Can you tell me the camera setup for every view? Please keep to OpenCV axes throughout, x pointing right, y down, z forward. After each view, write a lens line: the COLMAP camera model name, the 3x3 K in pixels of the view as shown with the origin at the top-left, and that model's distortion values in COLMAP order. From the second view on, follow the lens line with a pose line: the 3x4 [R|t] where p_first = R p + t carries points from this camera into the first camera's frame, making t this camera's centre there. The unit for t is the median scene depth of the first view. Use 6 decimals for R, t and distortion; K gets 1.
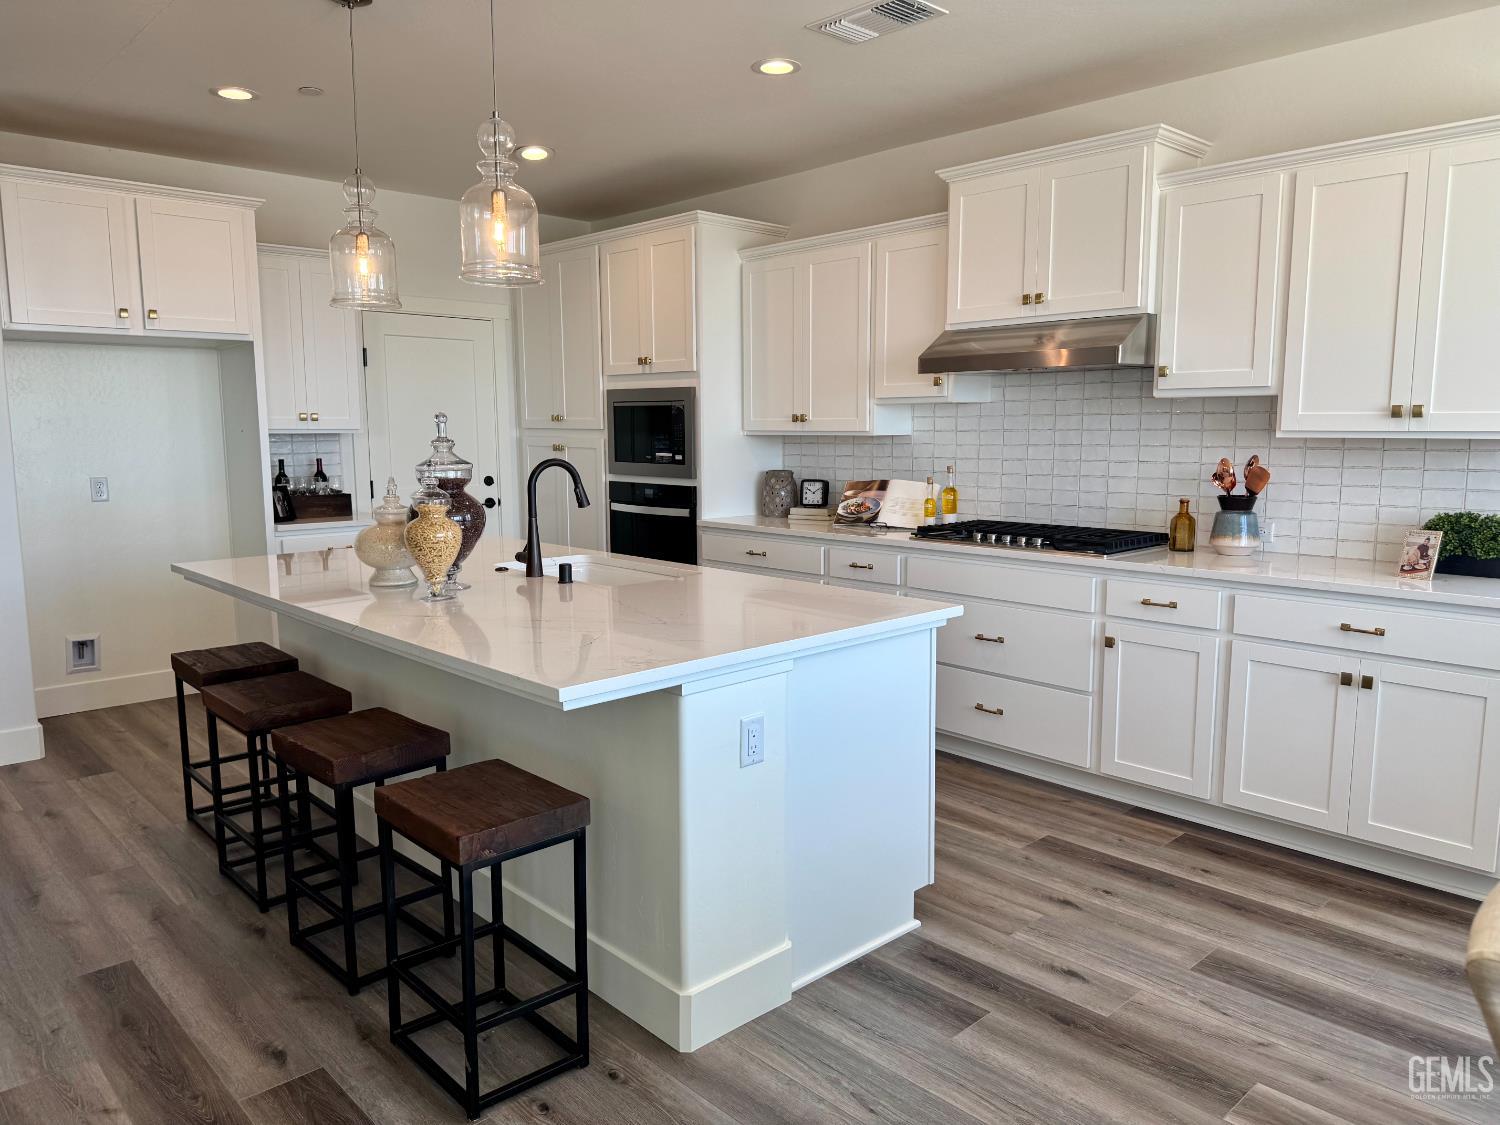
lens RADIAL K [[1065.0, 0, 746.4], [0, 1065.0, 566.0], [0, 0, 1]] dist [0.003264, 0.003314]
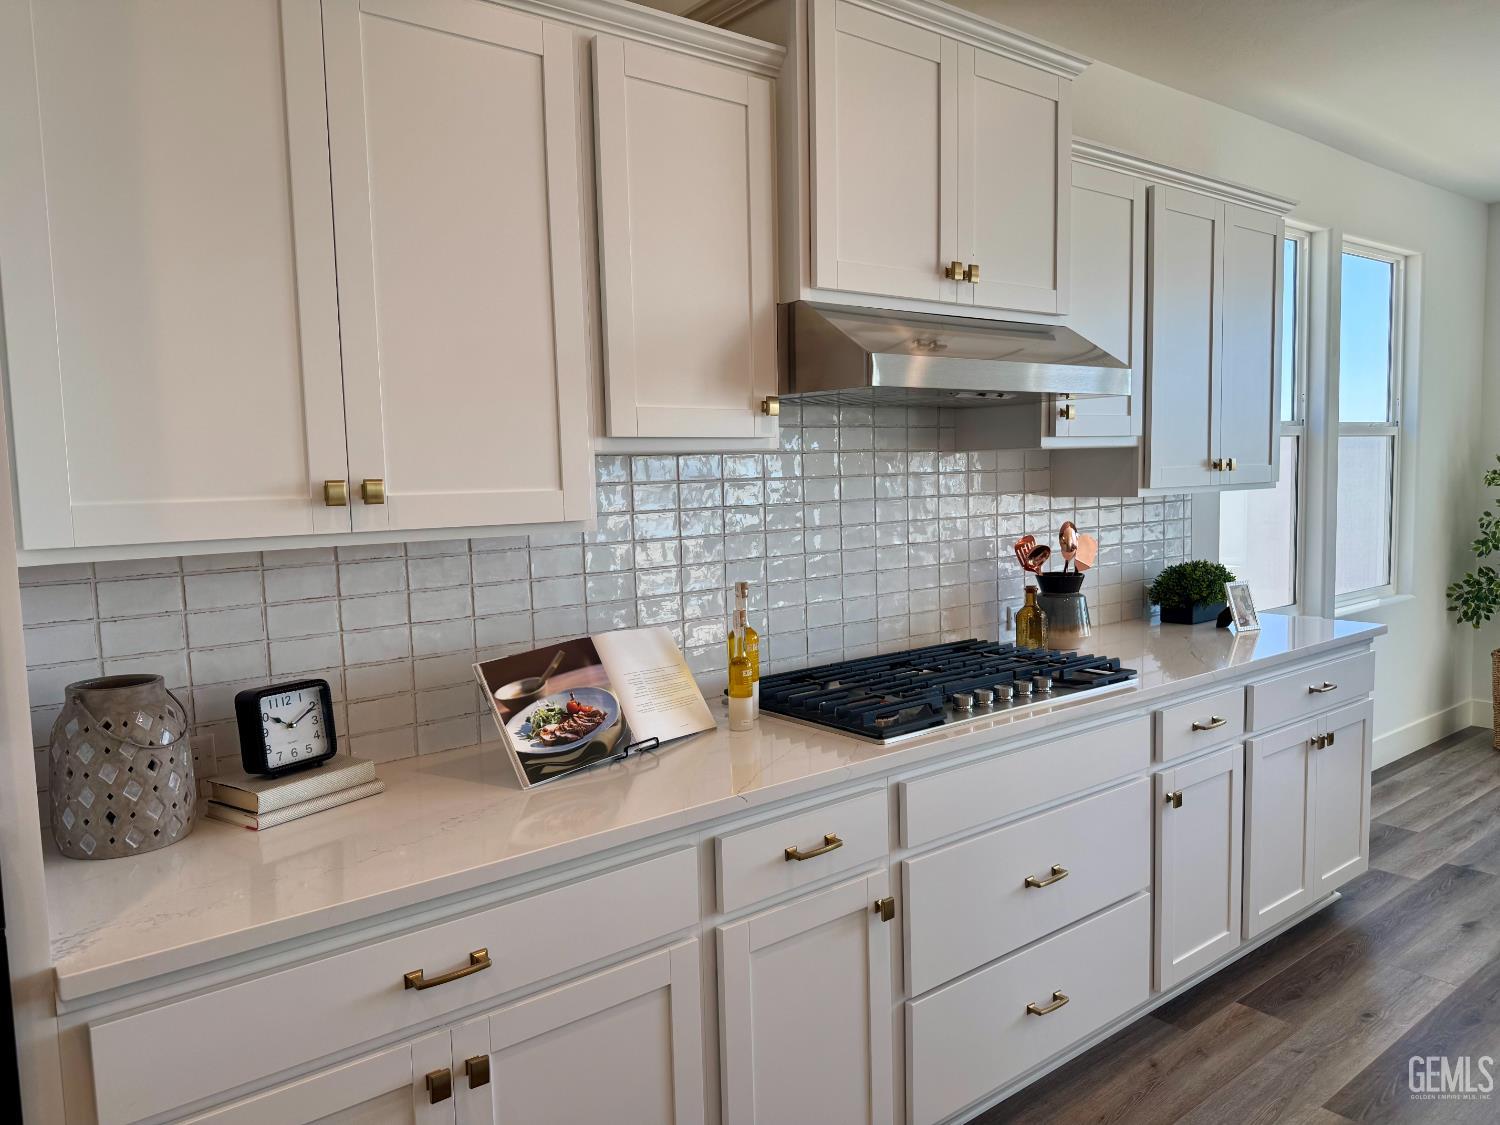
lens RADIAL K [[1065.0, 0, 746.4], [0, 1065.0, 566.0], [0, 0, 1]] dist [0.003264, 0.003314]
pose [[0.079710, -0.074951, 0.993996, -0.330467], [0.171838, 0.983274, 0.060363, -0.153005], [-0.981895, 0.165995, 0.091256, 1.132165]]
